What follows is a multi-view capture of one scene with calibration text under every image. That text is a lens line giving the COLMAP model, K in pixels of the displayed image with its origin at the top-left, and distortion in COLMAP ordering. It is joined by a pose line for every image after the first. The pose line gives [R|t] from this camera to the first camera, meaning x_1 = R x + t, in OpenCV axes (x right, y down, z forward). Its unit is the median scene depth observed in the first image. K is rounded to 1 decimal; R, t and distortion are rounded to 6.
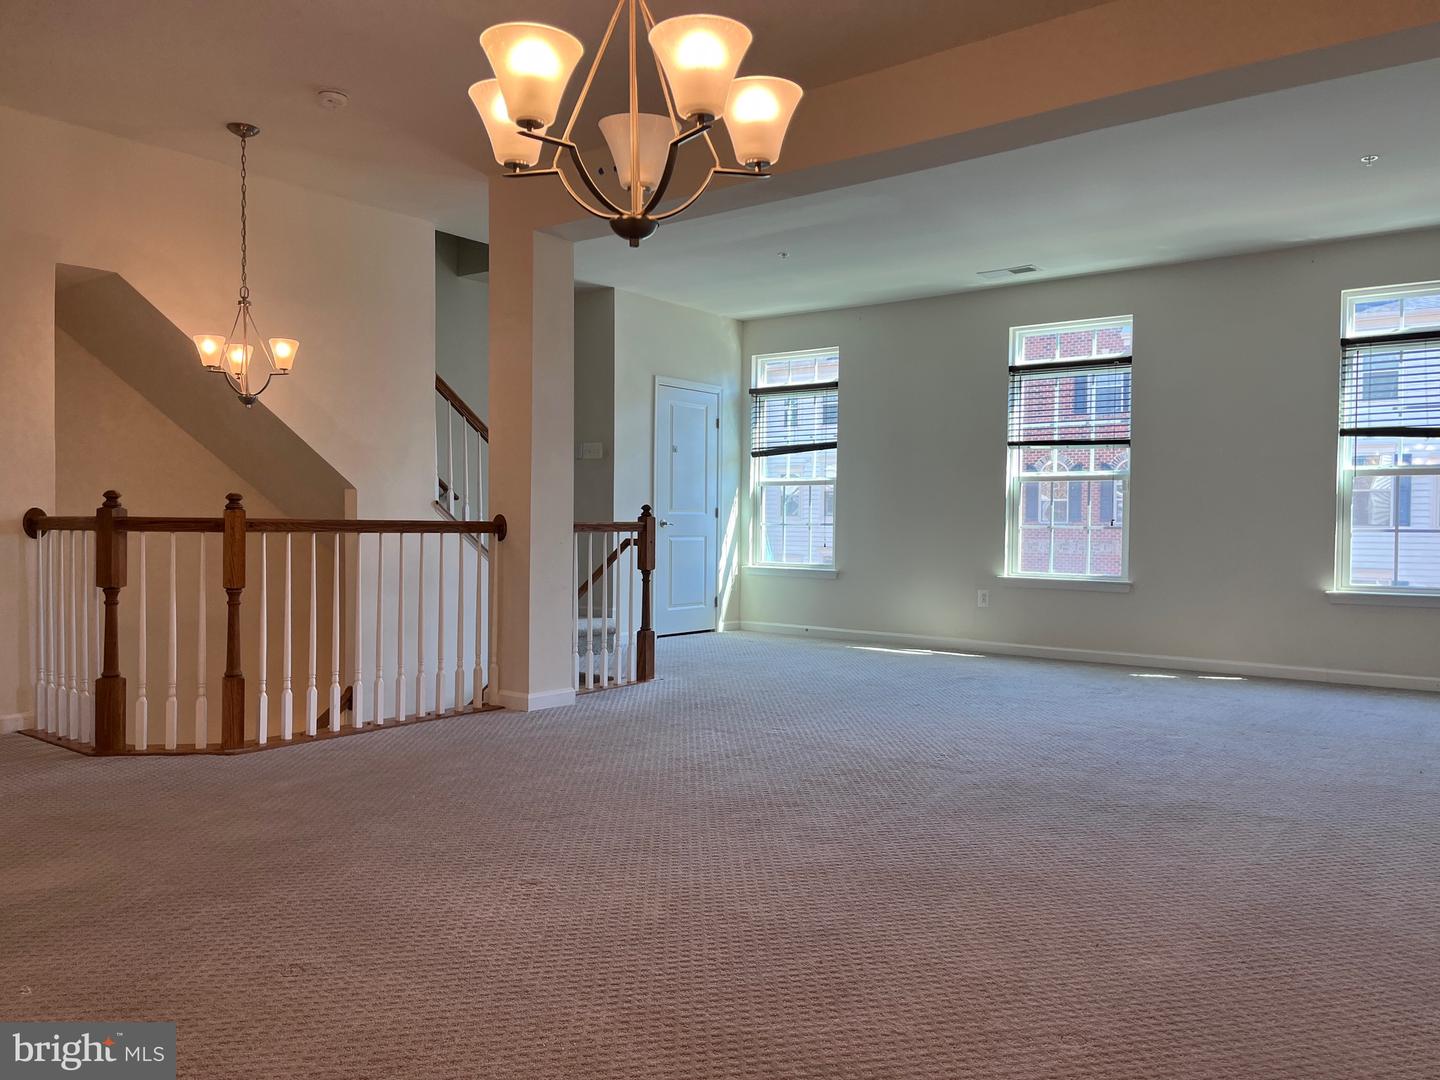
lens RADIAL K [[1077.0, 0, 715.2], [0, 1077.0, 539.1], [0, 0, 1]] dist [0.056490, -0.090360]
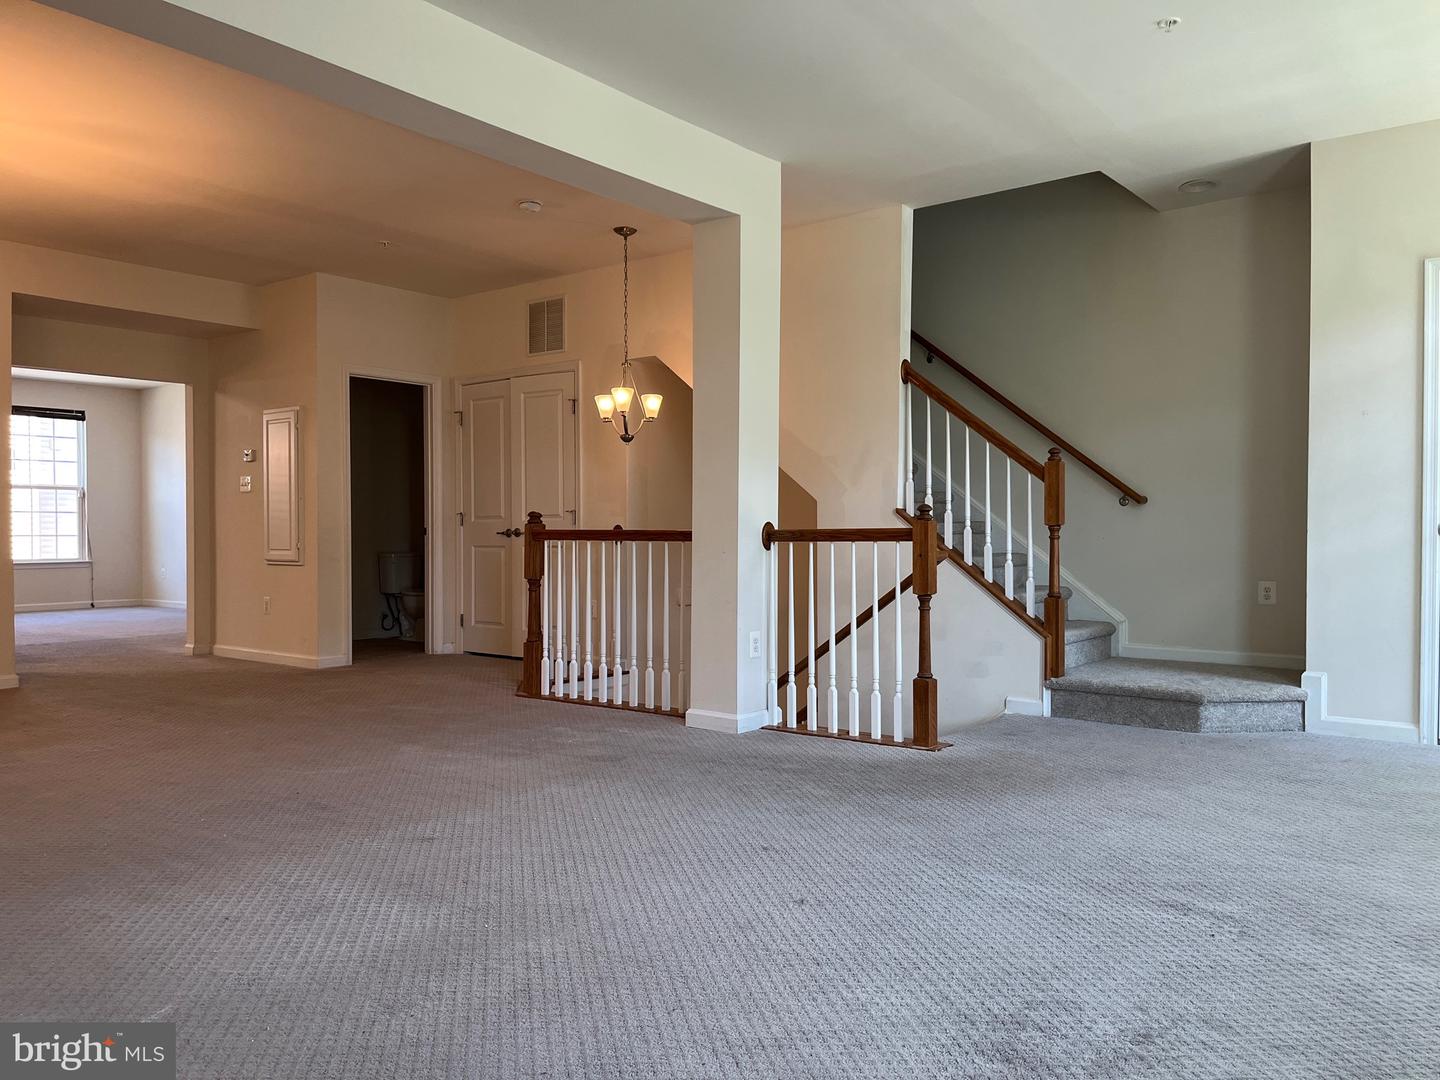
lens RADIAL K [[1077.0, 0, 728.0], [0, 1077.0, 542.7], [0, 0, 1]] dist [0.056490, -0.090360]
pose [[-0.011582, 0.002367, -0.999930, 0.880075], [-0.012495, 0.999919, 0.002512, -0.008701], [0.999855, 0.012523, -0.011551, 1.165737]]
